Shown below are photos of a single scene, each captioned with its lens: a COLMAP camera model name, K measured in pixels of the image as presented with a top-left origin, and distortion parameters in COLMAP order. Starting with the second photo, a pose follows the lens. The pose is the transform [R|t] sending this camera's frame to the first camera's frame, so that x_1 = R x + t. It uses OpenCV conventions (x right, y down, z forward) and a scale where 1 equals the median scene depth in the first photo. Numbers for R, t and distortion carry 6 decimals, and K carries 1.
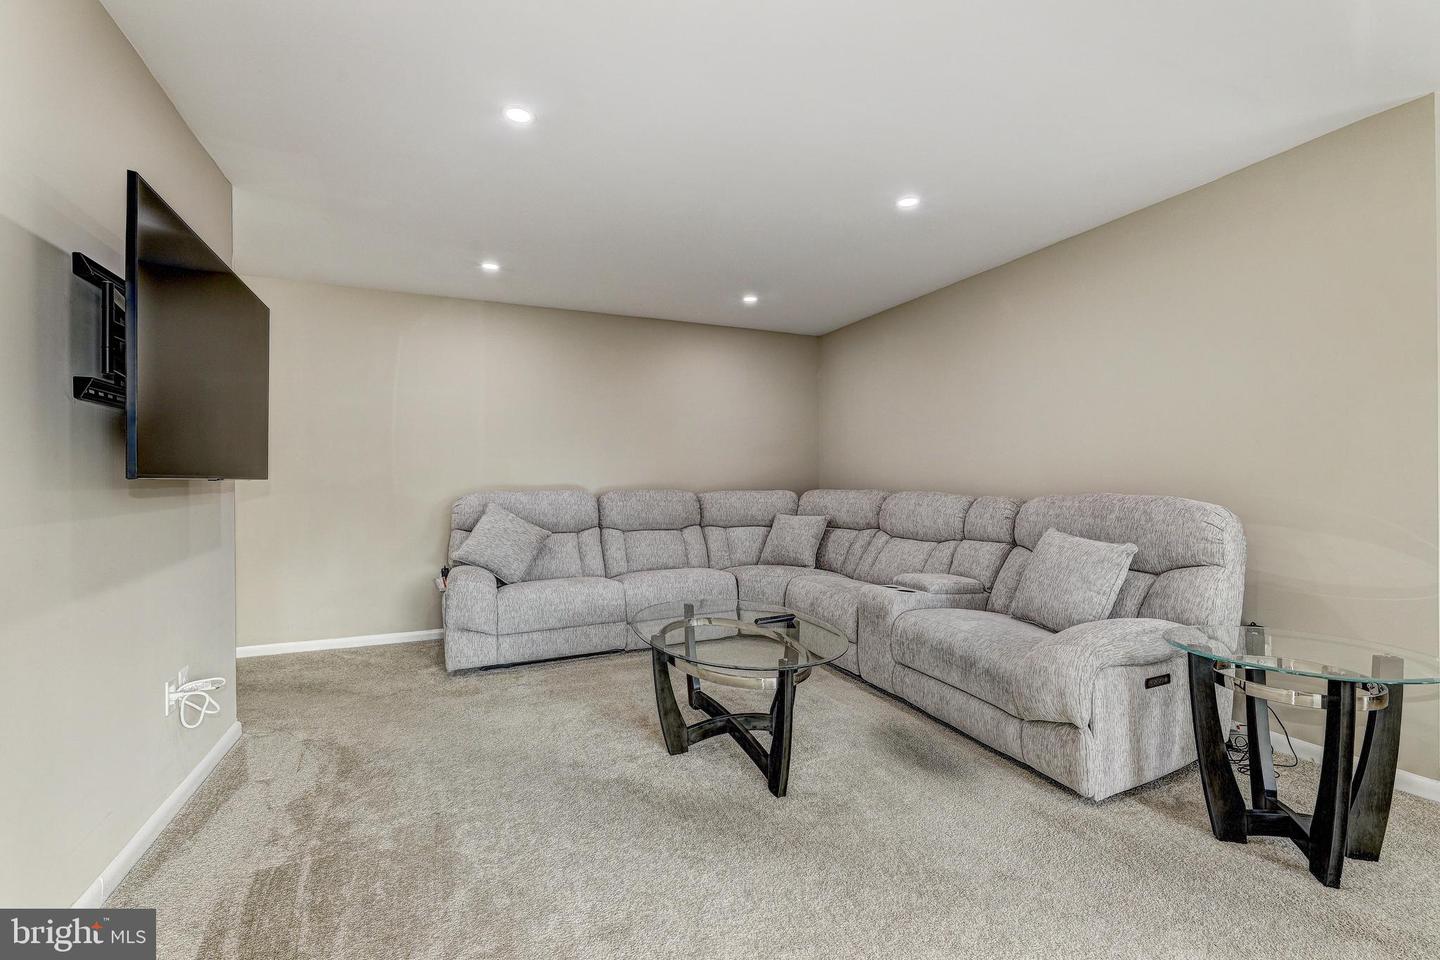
lens RADIAL K [[627.0, 0, 719.1], [0, 627.0, 474.9], [0, 0, 1]] dist [0.002622, 0.000115]
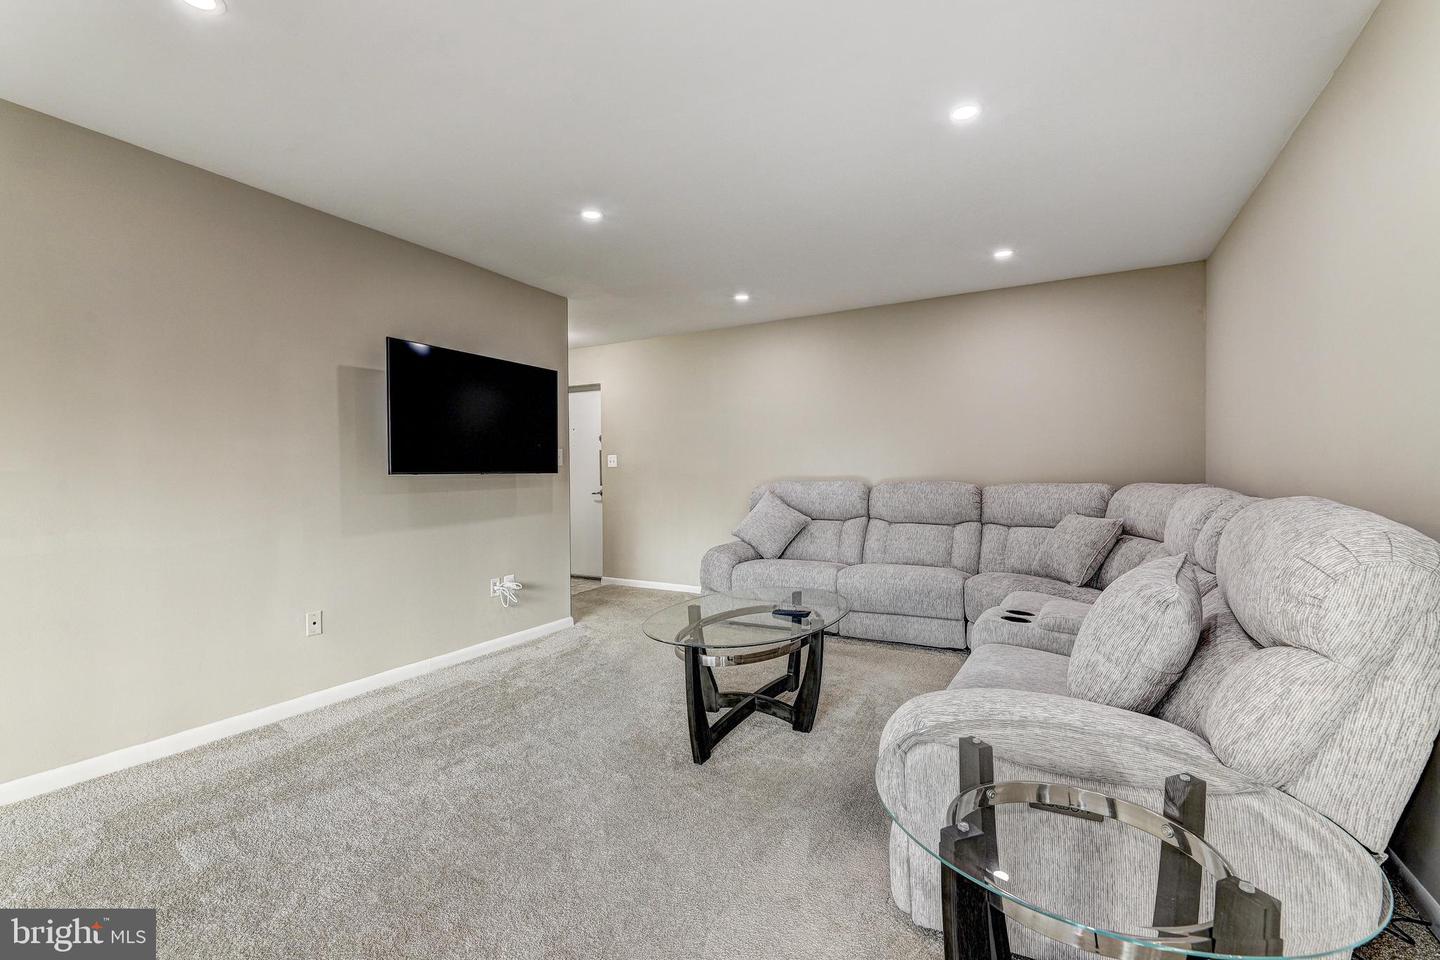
lens RADIAL K [[627.0, 0, 719.1], [0, 627.0, 474.9], [0, 0, 1]] dist [0.002622, 0.000115]
pose [[0.597875, -0.000414, -0.801589, 0.494508], [0.012806, 0.999877, 0.009035, 0.001094], [0.801487, -0.015667, 0.597807, 0.192719]]
